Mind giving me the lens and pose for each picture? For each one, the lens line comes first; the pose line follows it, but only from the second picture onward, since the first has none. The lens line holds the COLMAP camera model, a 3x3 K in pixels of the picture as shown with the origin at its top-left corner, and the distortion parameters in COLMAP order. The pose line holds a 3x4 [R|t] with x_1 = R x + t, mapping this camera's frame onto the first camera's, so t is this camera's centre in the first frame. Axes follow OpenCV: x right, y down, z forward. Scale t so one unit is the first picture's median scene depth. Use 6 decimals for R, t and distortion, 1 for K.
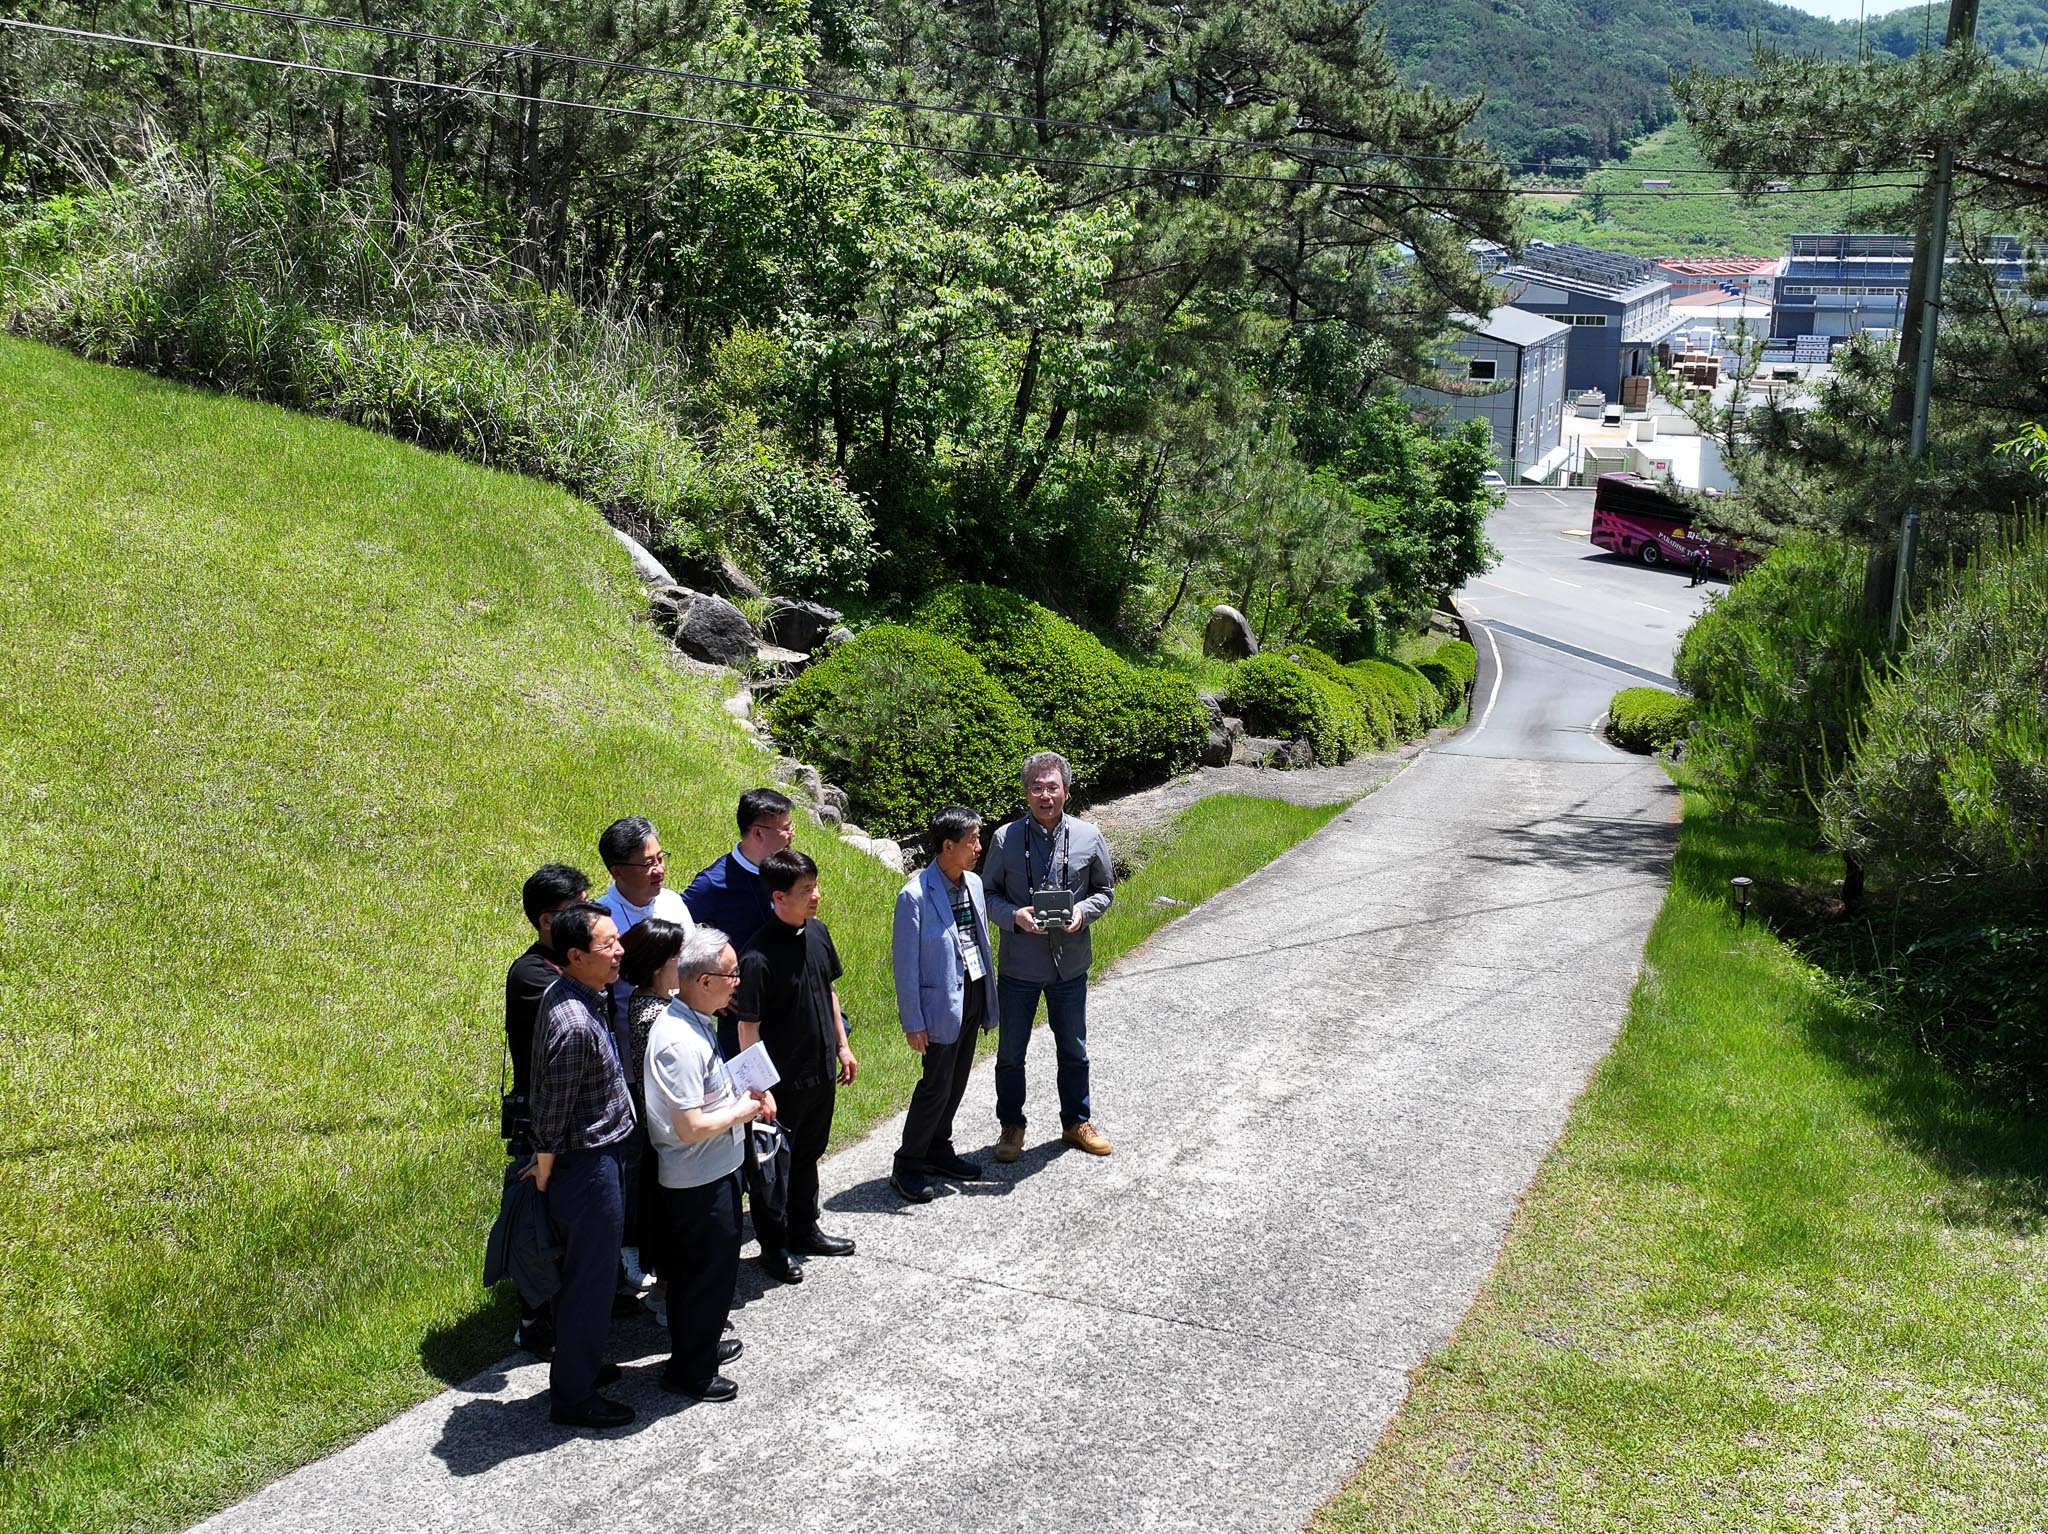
lens RADIAL K [[2109.5, 0, 1024.0], [0, 2109.5, 767.0], [0, 0, 1]] dist [0.025156, -0.035411]
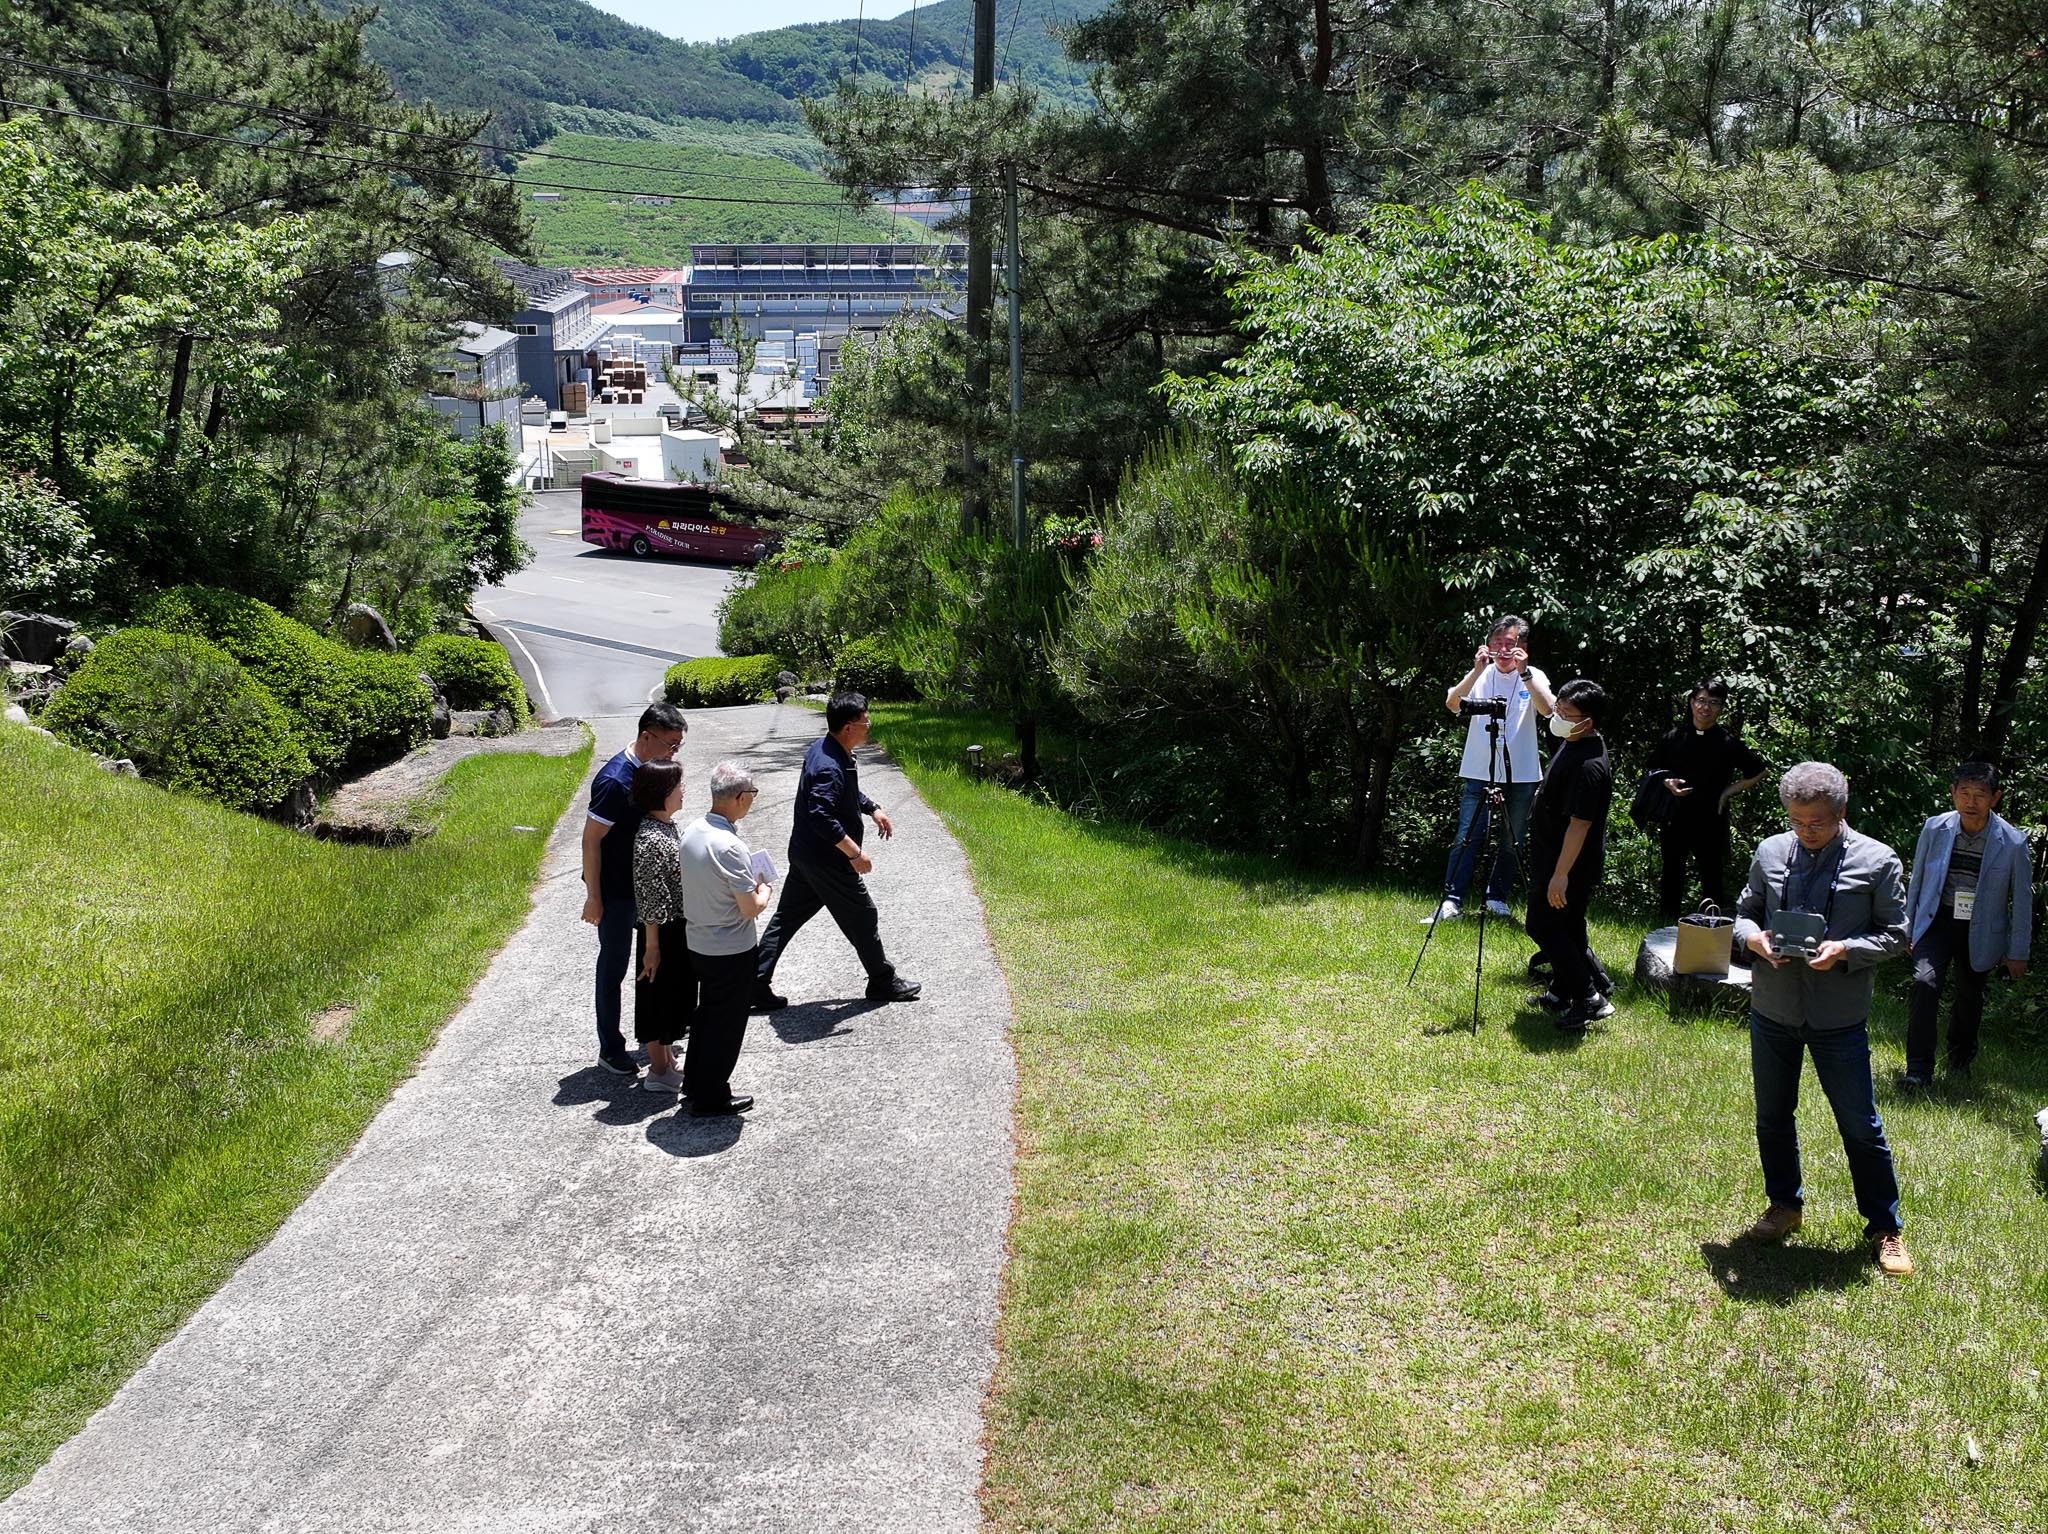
lens RADIAL K [[2109.5, 0, 1024.0], [0, 2109.5, 767.0], [0, 0, 1]] dist [0.025156, -0.035411]
pose [[0.878467, -0.125963, 0.460900, -0.135533], [0.128556, 0.991364, 0.025911, 0.022684], [-0.460183, 0.036489, 0.887074, -0.081528]]
